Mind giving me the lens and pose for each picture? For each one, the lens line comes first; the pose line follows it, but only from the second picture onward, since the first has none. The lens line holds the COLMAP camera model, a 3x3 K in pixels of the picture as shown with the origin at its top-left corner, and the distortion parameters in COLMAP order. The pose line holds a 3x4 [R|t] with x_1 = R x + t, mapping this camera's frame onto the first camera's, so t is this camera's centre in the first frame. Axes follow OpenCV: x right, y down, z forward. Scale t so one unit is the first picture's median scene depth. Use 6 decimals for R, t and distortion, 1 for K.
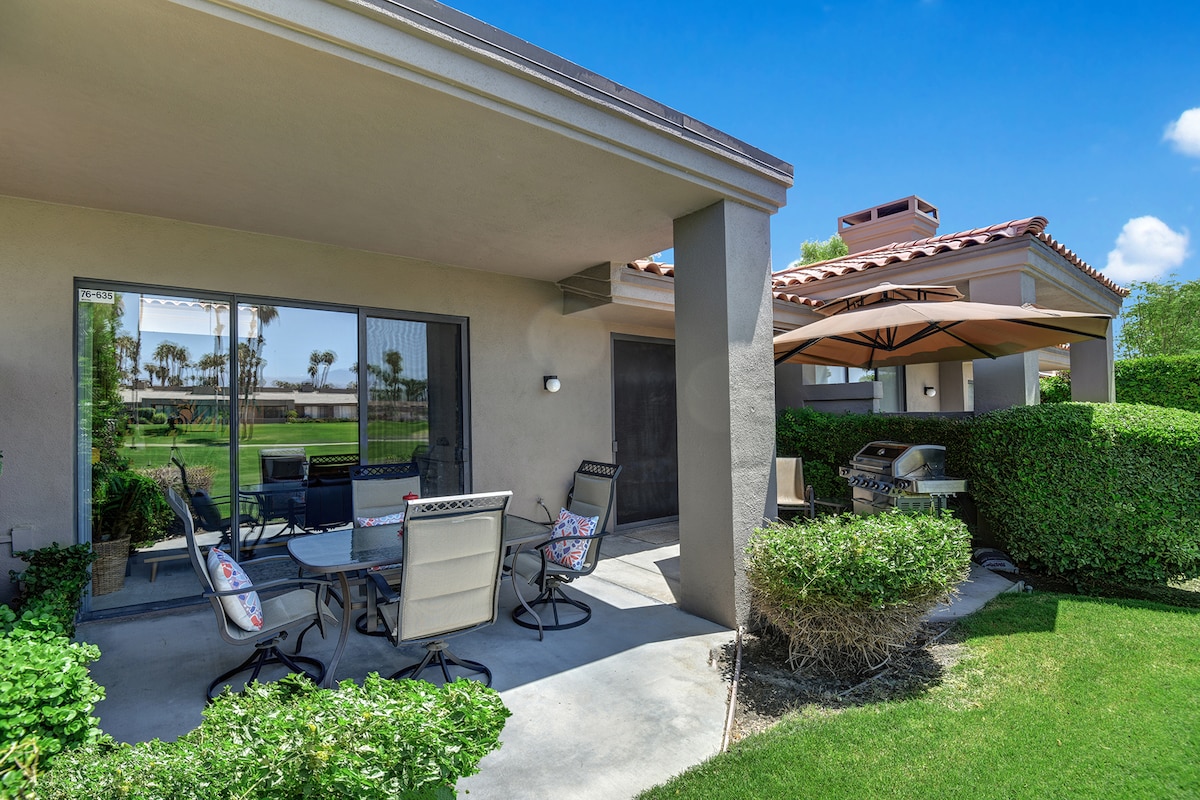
lens RADIAL K [[563.4, 0, 600.0], [0, 563.4, 400.0], [0, 0, 1]] dist [-0.024240, -0.000319]
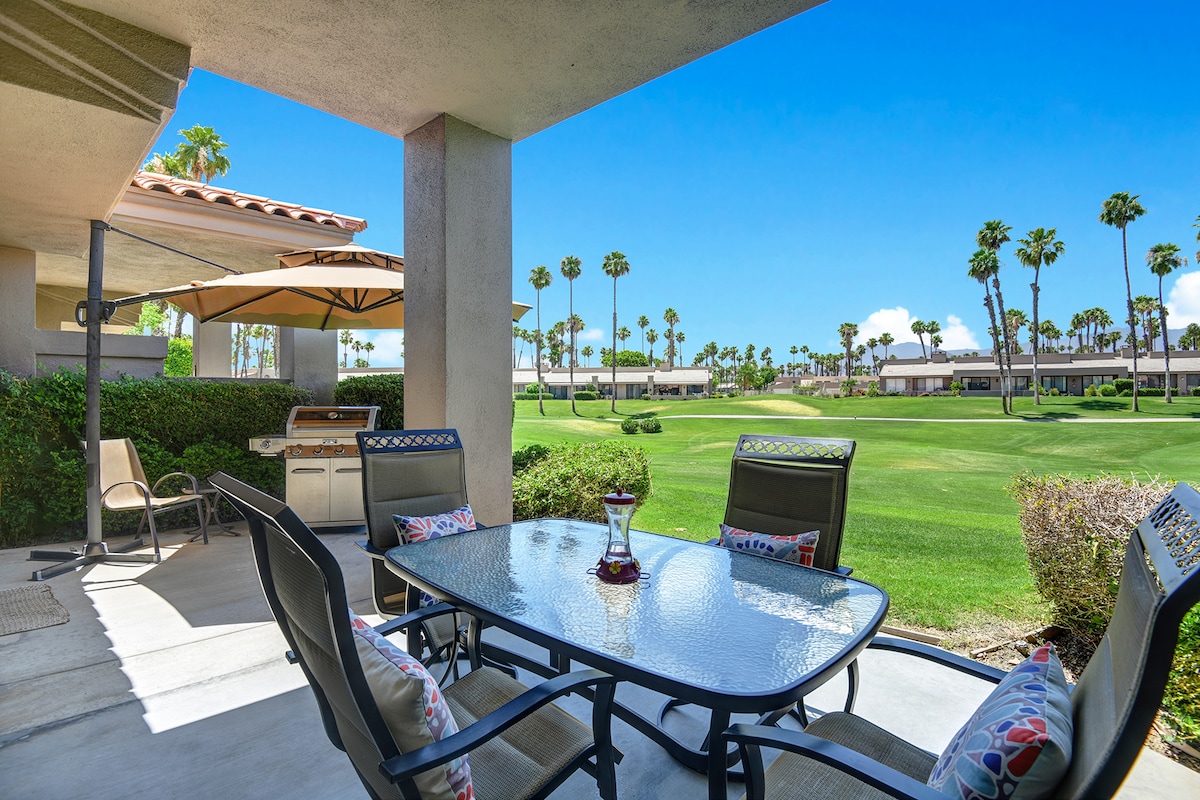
lens RADIAL K [[563.4, 0, 600.0], [0, 563.4, 400.0], [0, 0, 1]] dist [-0.024240, -0.000319]
pose [[-0.173264, 0.001194, 0.984875, -0.773259], [-0.025763, 0.999652, -0.005745, 0.087502], [-0.984538, -0.026369, -0.173173, 1.066425]]
